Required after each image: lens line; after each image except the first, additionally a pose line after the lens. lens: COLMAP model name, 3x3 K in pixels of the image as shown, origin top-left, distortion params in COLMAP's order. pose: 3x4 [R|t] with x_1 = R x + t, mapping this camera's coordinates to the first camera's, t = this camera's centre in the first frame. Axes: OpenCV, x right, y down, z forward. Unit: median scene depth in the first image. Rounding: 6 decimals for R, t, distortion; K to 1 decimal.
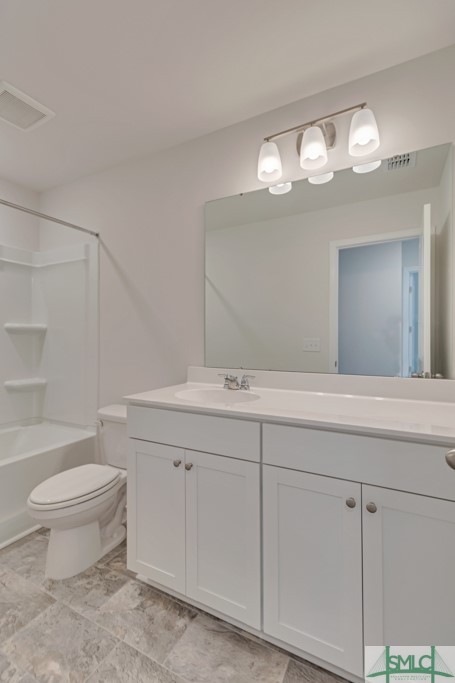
lens RADIAL K [[324.8, 0, 227.1], [0, 324.8, 318.0], [0, 0, 1]] dist [0.069001, 0.000012]
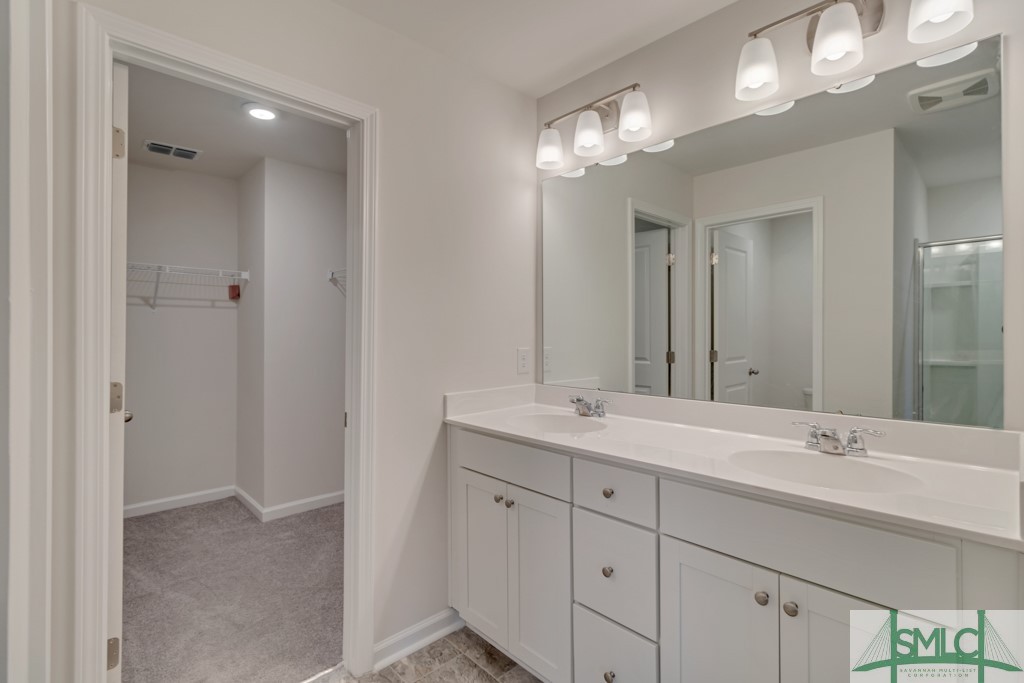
lens RADIAL K [[478.3, 0, 514.1], [0, 478.3, 329.5], [0, 0, 1]] dist [0.003933, 0.000597]
pose [[0.951147, 0.031047, -0.307172, 0.249675], [-0.025767, 0.999443, 0.021231, -0.012757], [0.307660, -0.012279, 0.951417, -0.134306]]
